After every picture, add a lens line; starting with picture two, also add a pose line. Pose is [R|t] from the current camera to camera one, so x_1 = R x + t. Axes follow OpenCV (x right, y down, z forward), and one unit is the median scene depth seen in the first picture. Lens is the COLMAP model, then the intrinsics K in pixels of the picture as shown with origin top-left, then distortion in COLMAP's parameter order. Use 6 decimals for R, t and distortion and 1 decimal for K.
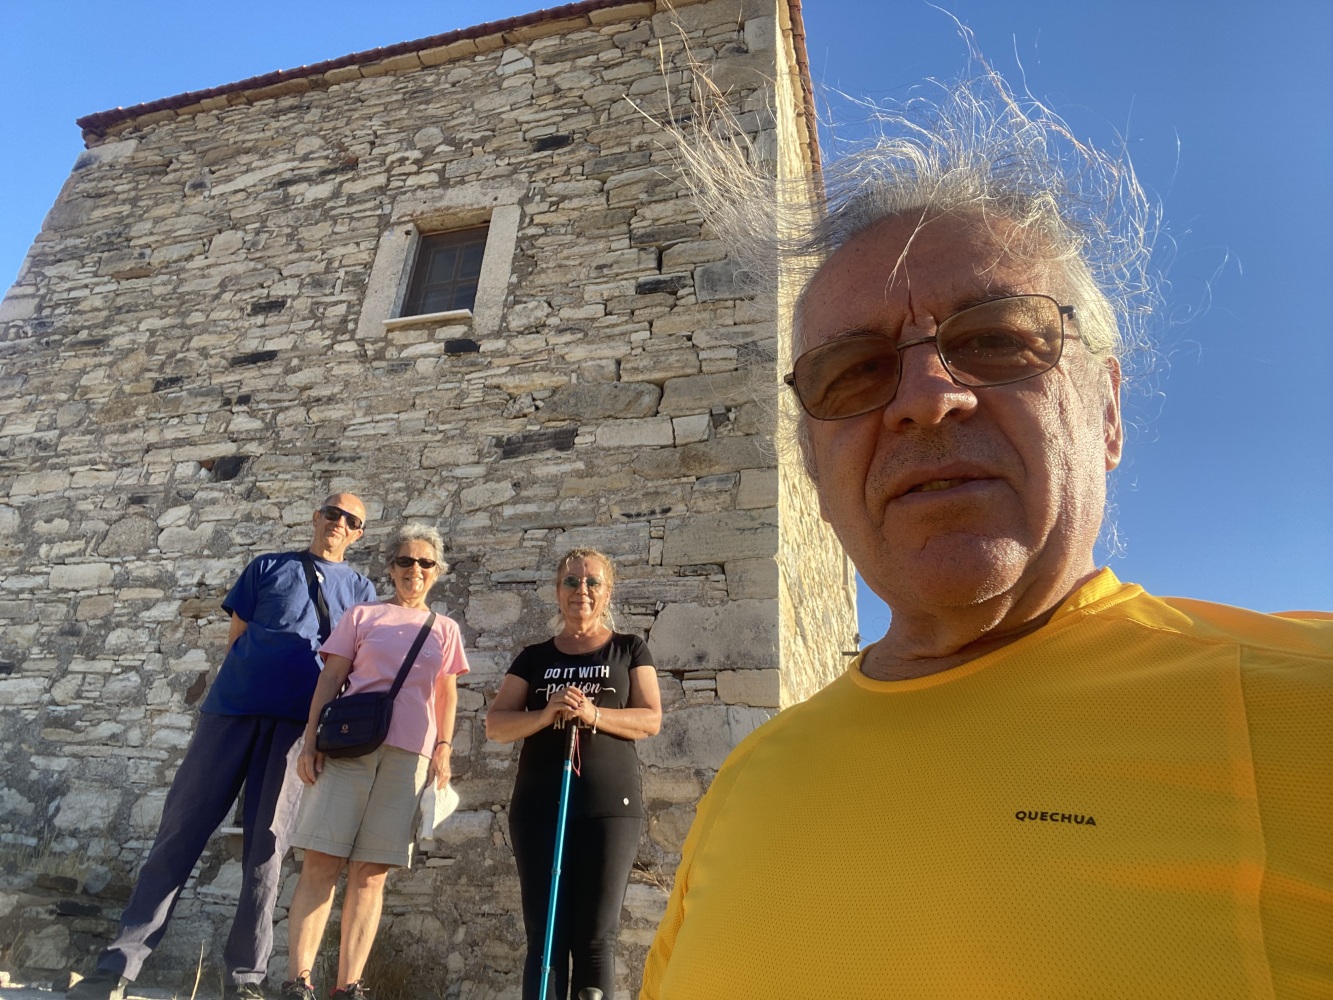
lens RADIAL K [[897.1, 0, 670.3], [0, 897.1, 499.4], [0, 0, 1]] dist [0.052927, -0.051877]
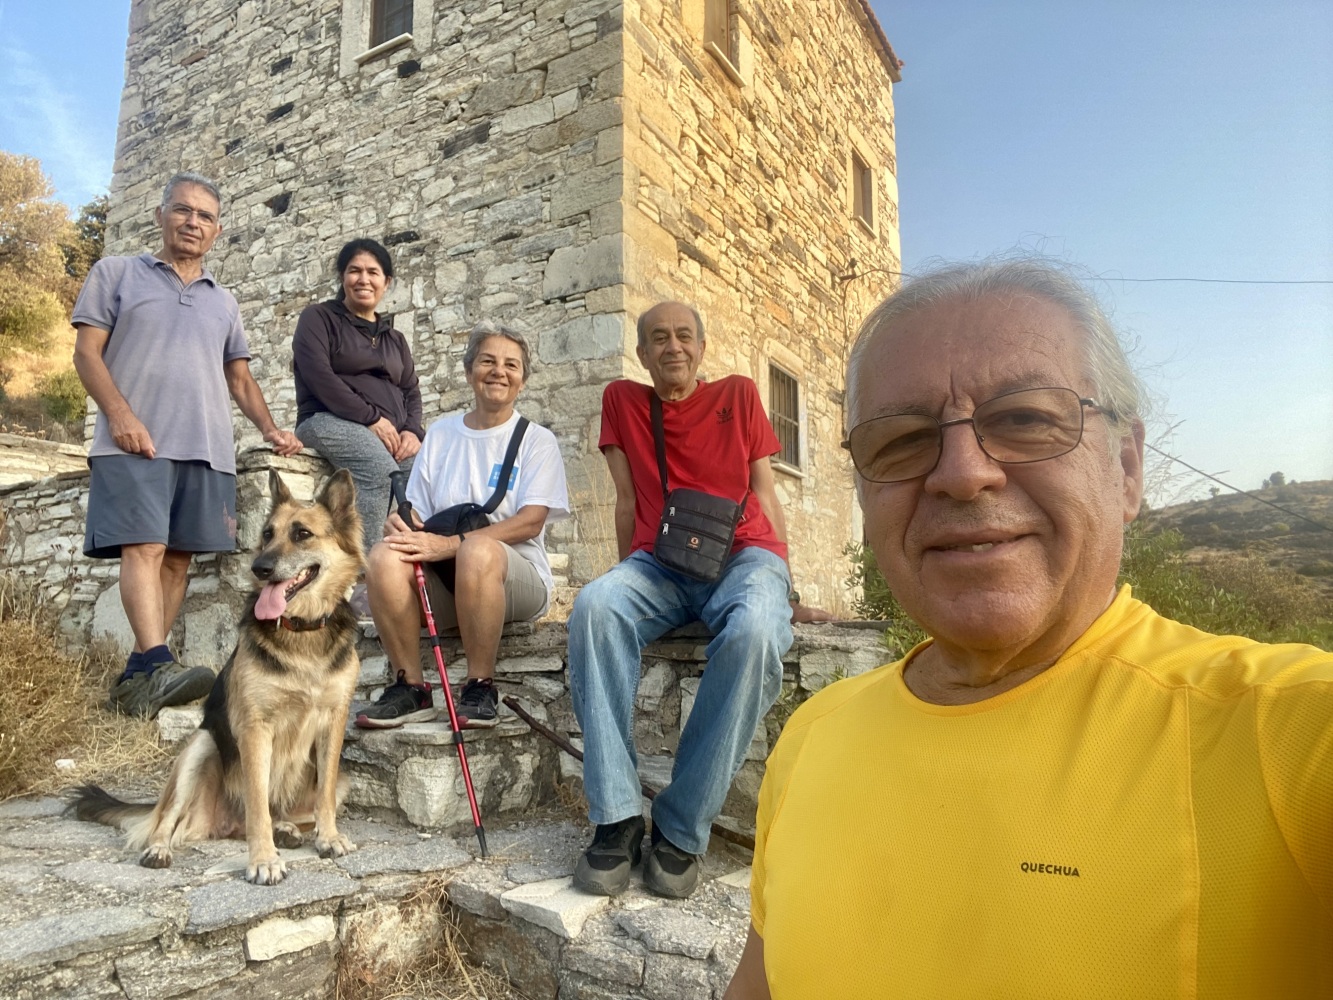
lens RADIAL K [[897.1, 0, 665.1], [0, 897.1, 497.4], [0, 0, 1]] dist [0.052927, -0.051877]
pose [[0.958718, -0.095485, -0.267847, 0.404368], [0.178650, 0.935087, 0.306100, 0.066589], [0.221232, -0.341314, 0.913543, -0.273157]]
